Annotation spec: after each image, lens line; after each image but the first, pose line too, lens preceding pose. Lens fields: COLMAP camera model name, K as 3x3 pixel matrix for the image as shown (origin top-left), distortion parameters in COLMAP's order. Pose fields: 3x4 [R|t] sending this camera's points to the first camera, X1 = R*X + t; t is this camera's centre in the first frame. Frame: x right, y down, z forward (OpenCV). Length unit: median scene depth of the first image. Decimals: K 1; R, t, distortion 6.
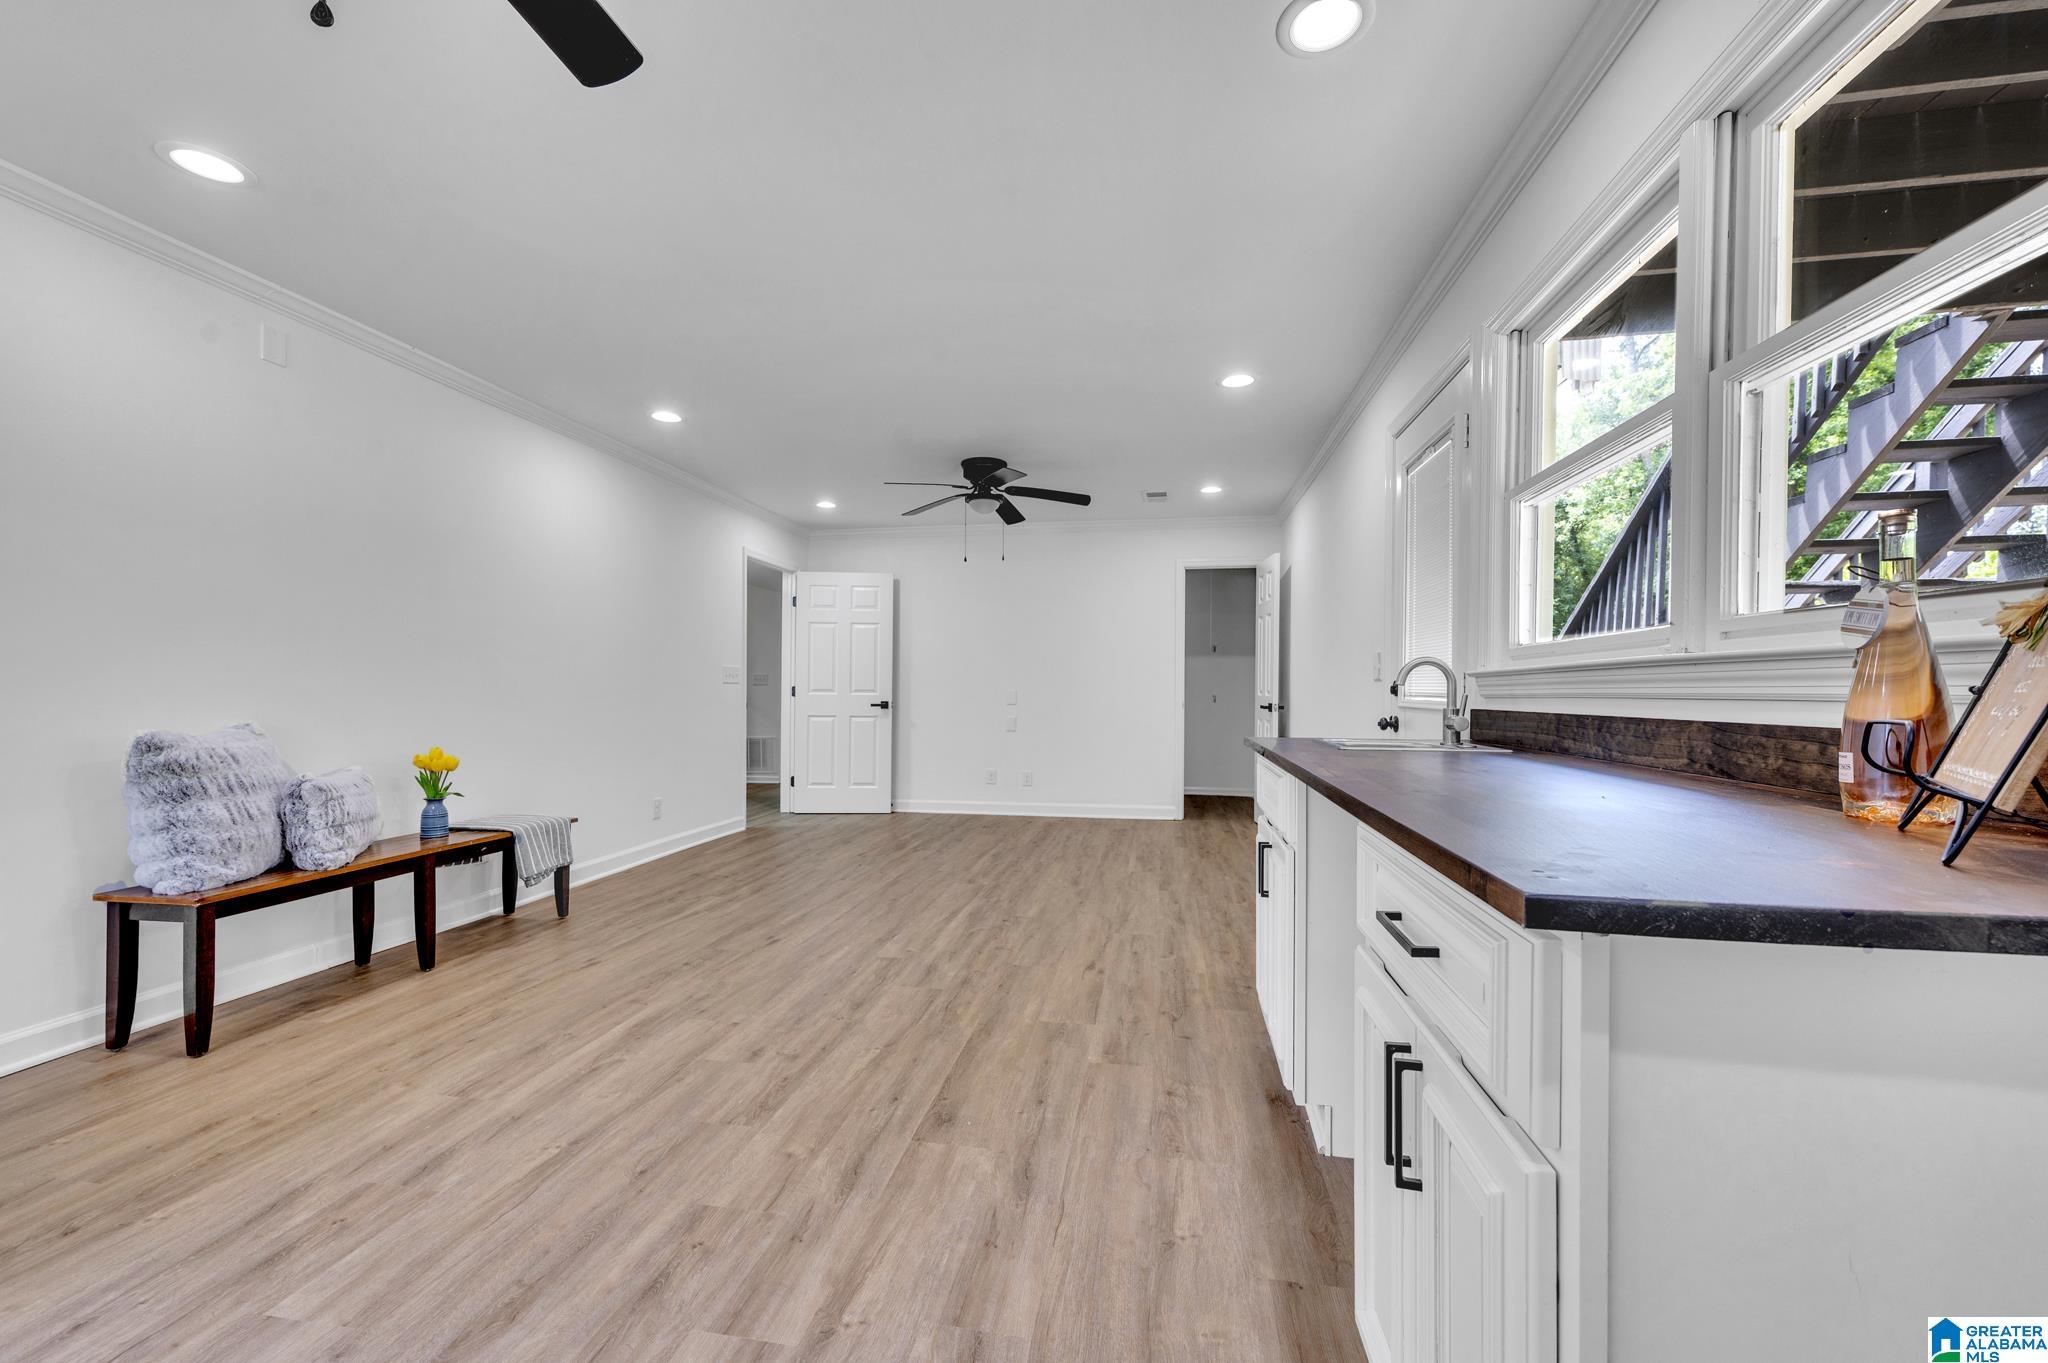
lens RADIAL K [[809.2, 0, 1022.9], [0, 809.2, 690.8], [0, 0, 1]] dist [-0.001777, -0.000120]
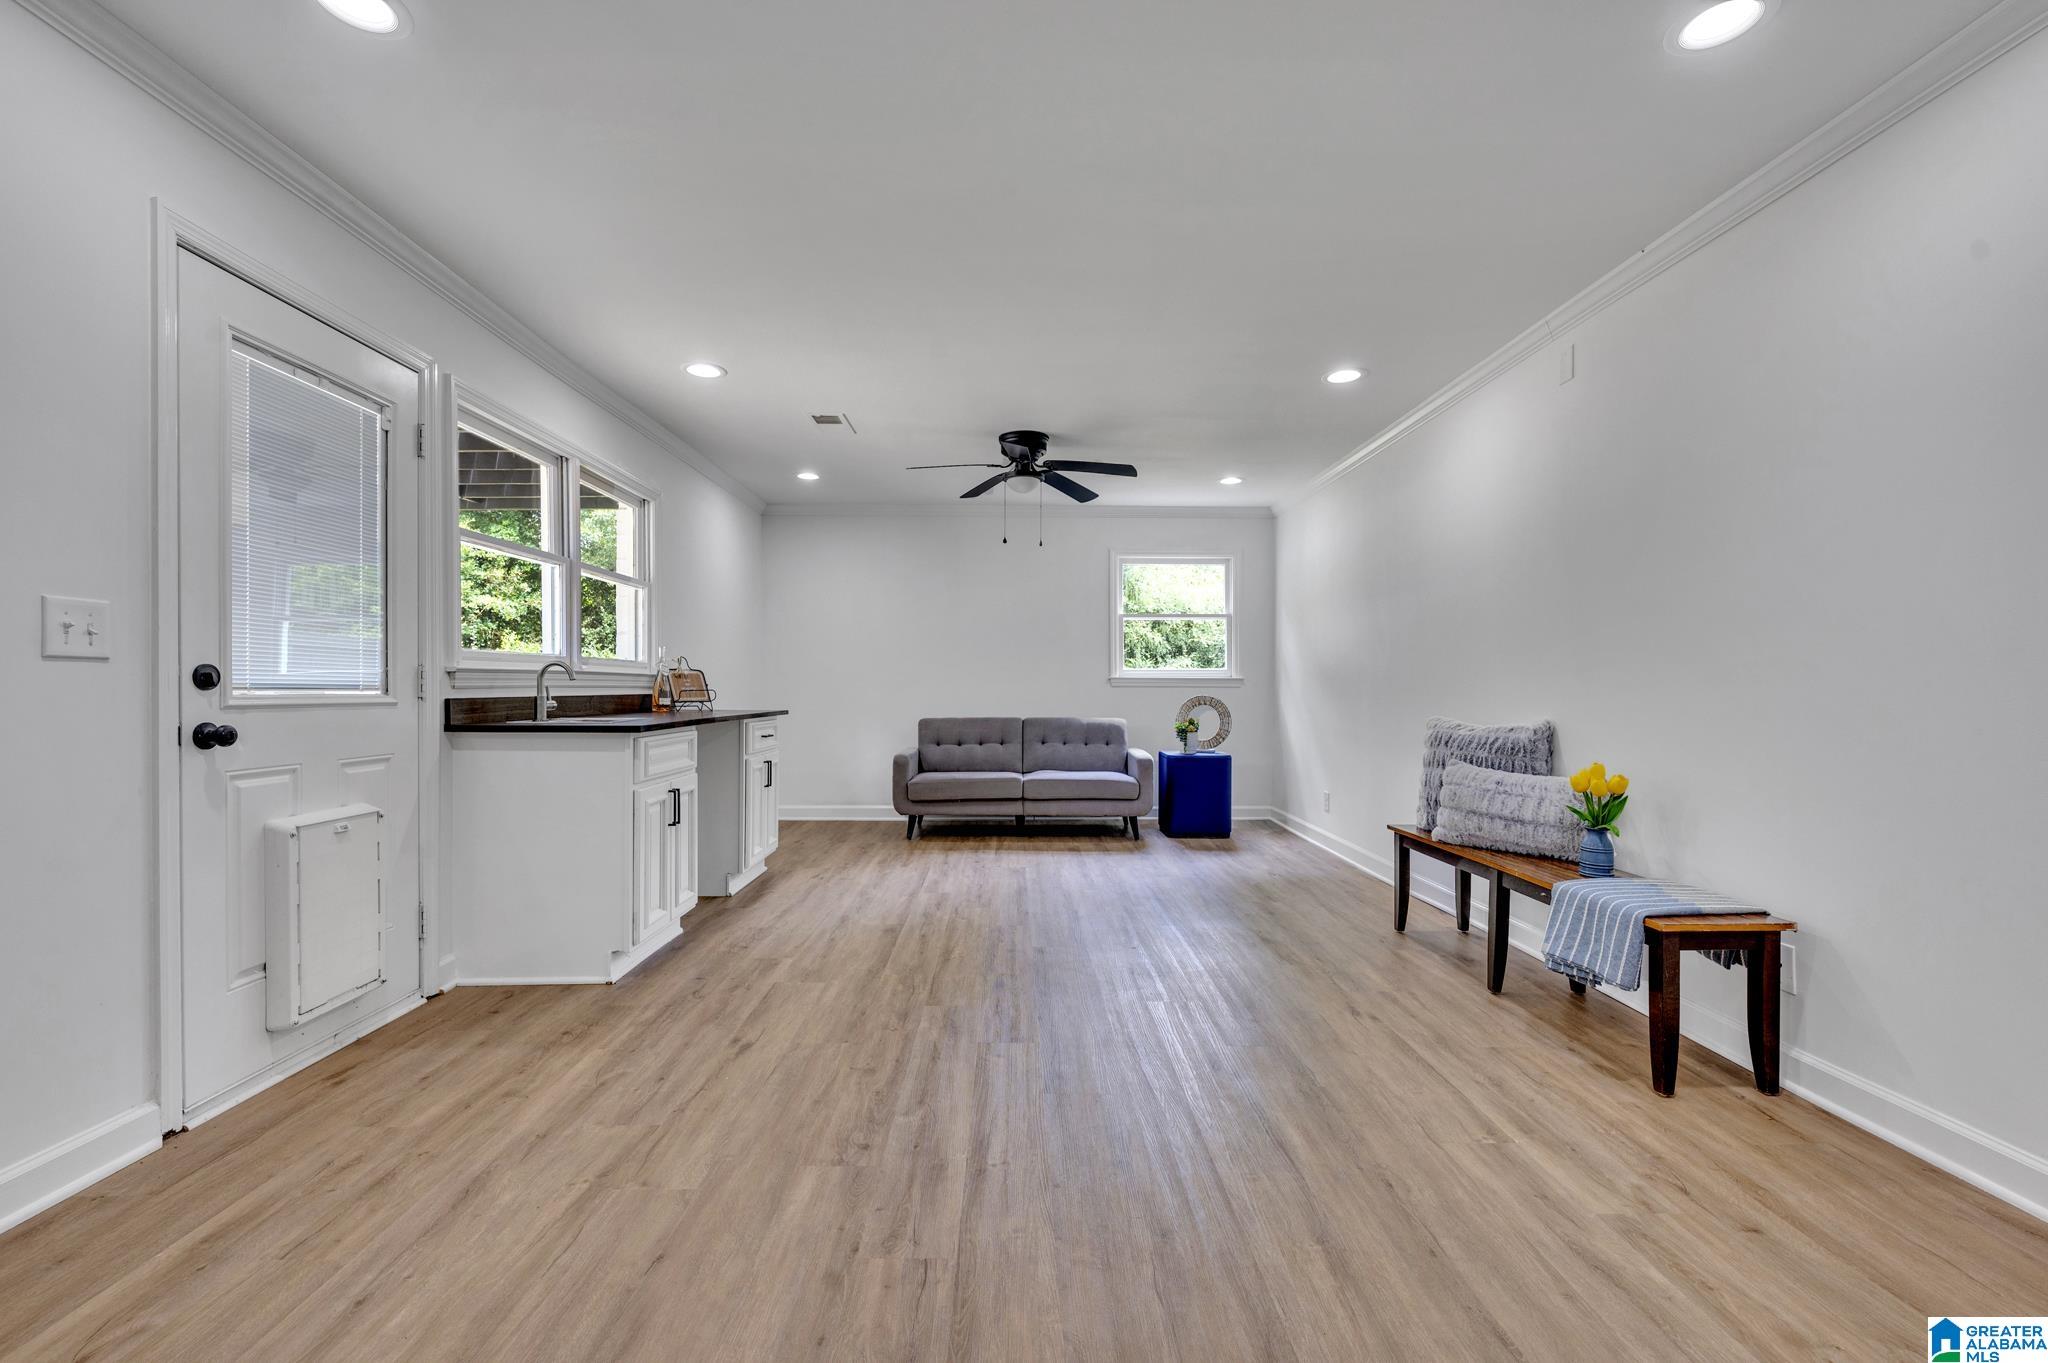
lens RADIAL K [[809.2, 0, 1024.6], [0, 809.2, 687.9], [0, 0, 1]] dist [-0.001777, -0.000120]
pose [[-0.980271, -0.006876, -0.197541, -0.022284], [-0.007392, 0.999971, 0.001877, -0.001510], [0.197522, 0.003300, -0.980293, 1.832745]]
